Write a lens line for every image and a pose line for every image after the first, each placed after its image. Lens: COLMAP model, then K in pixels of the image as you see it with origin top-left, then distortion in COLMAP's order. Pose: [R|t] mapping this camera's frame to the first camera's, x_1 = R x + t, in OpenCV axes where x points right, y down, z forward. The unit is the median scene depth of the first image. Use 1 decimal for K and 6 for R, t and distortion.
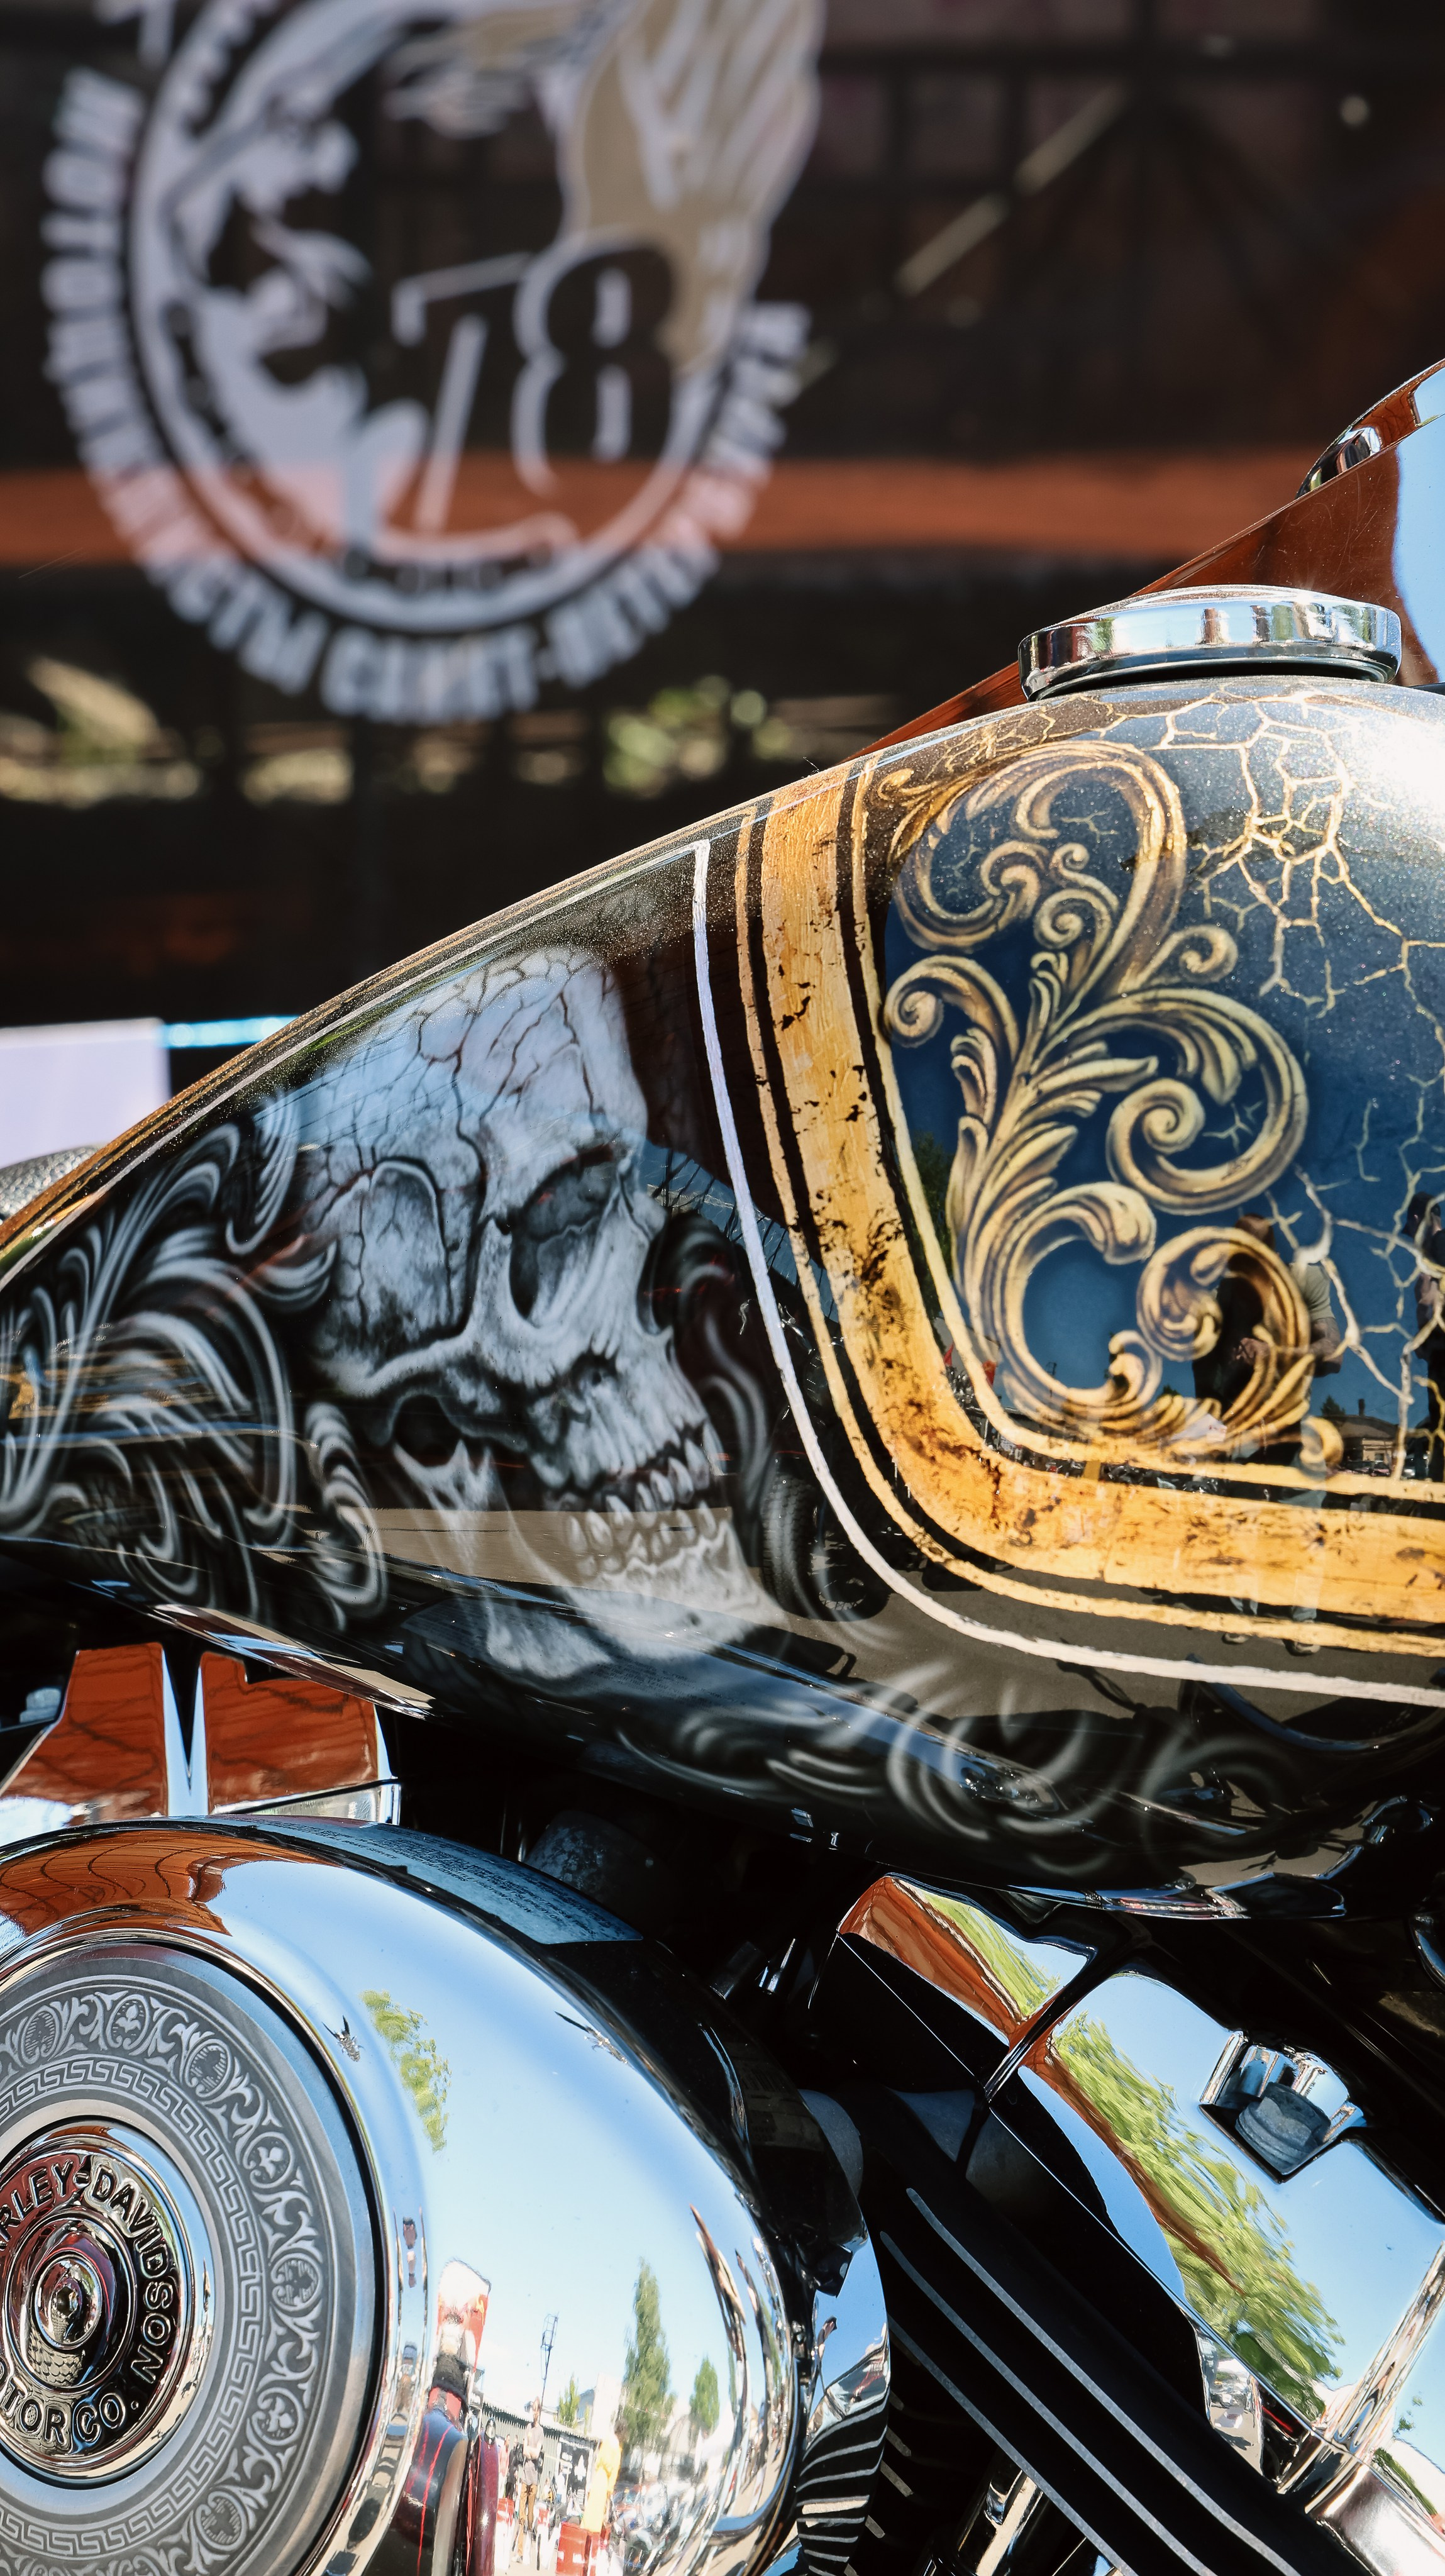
lens RADIAL K [[6055.3, 0, 722.5], [0, 6055.3, 1288.0], [0, 0, 1]] dist [0.374651, 0.043793]
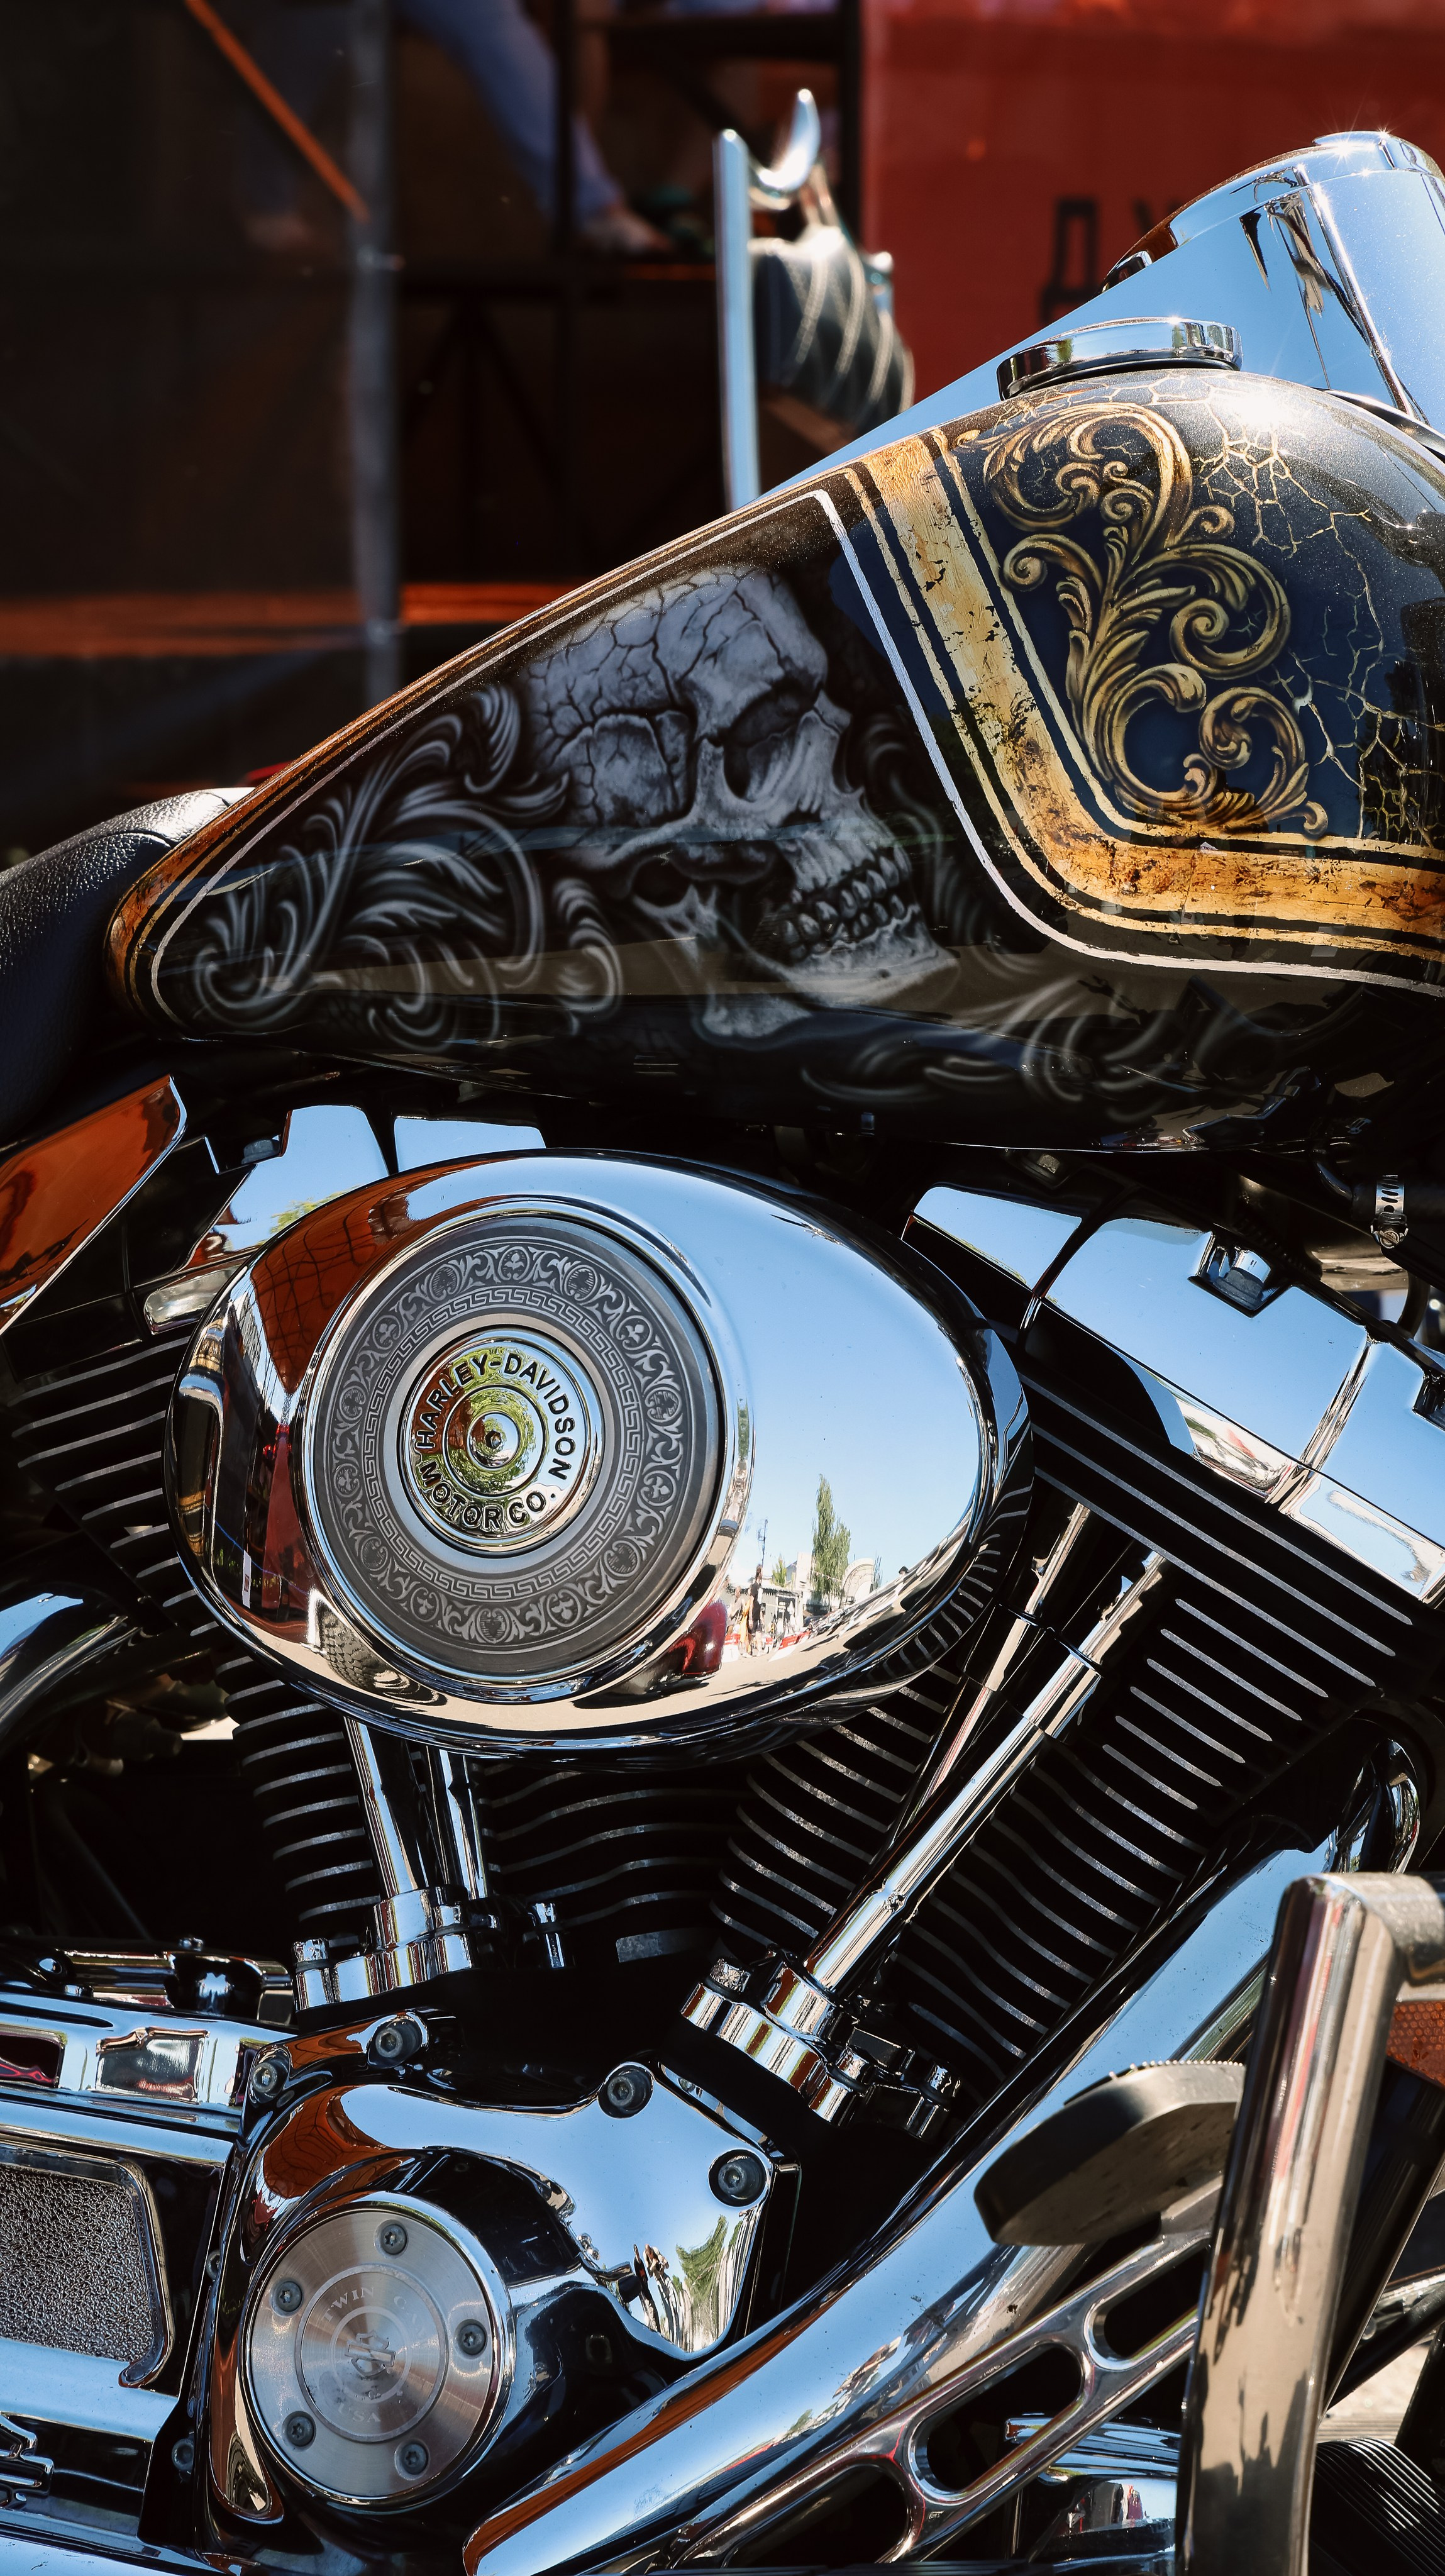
lens RADIAL K [[5696.3, 0, 722.5], [0, 5696.3, 1288.0], [0, 0, 1]] dist [0.351260, -0.129994]
pose [[0.969994, -0.047881, 0.238367, -0.402163], [0.054605, 0.998273, -0.021685, 0.166063], [-0.236917, 0.034050, 0.970933, -0.416168]]
